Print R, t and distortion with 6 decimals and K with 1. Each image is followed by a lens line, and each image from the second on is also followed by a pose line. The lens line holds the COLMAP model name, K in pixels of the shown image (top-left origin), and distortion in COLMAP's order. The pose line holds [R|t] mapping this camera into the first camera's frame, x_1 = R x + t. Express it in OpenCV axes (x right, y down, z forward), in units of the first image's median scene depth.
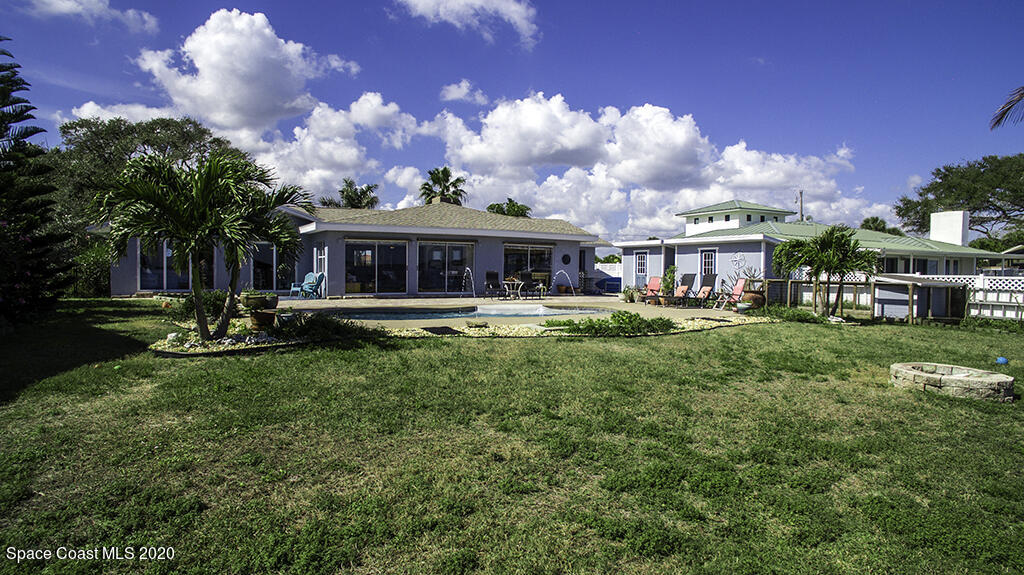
lens RADIAL K [[624.6, 0, 493.5], [0, 624.6, 286.0], [0, 0, 1]] dist [-0.138352, 0.099584]
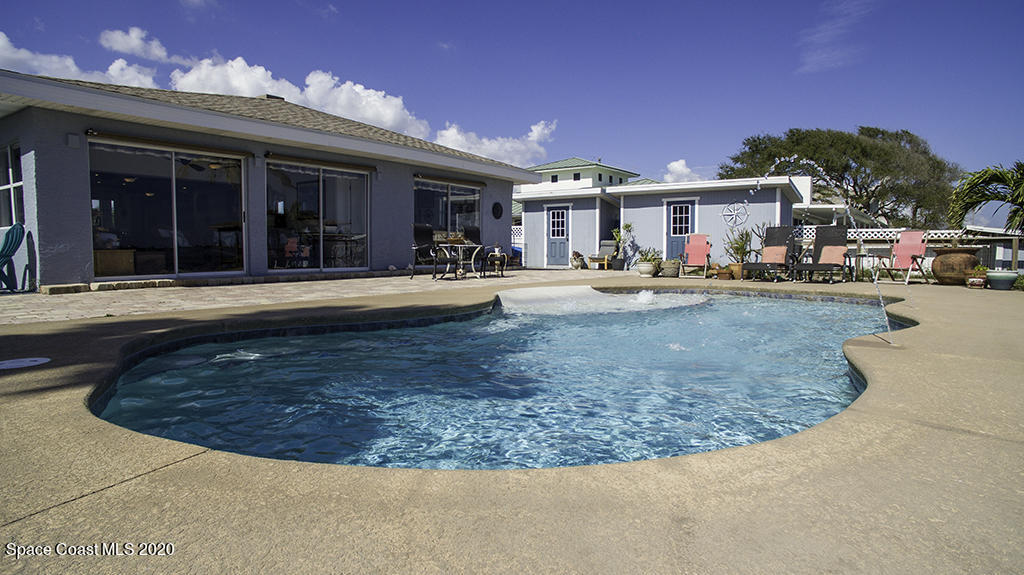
lens RADIAL K [[622.9, 0, 512.0], [0, 622.9, 287.5], [0, 0, 1]] dist [-0.129735, 0.101921]
pose [[0.870306, -0.039775, 0.490903, -0.087602], [0.025554, 0.999038, 0.035643, 0.005602], [-0.491848, -0.018476, 0.870485, 0.237373]]
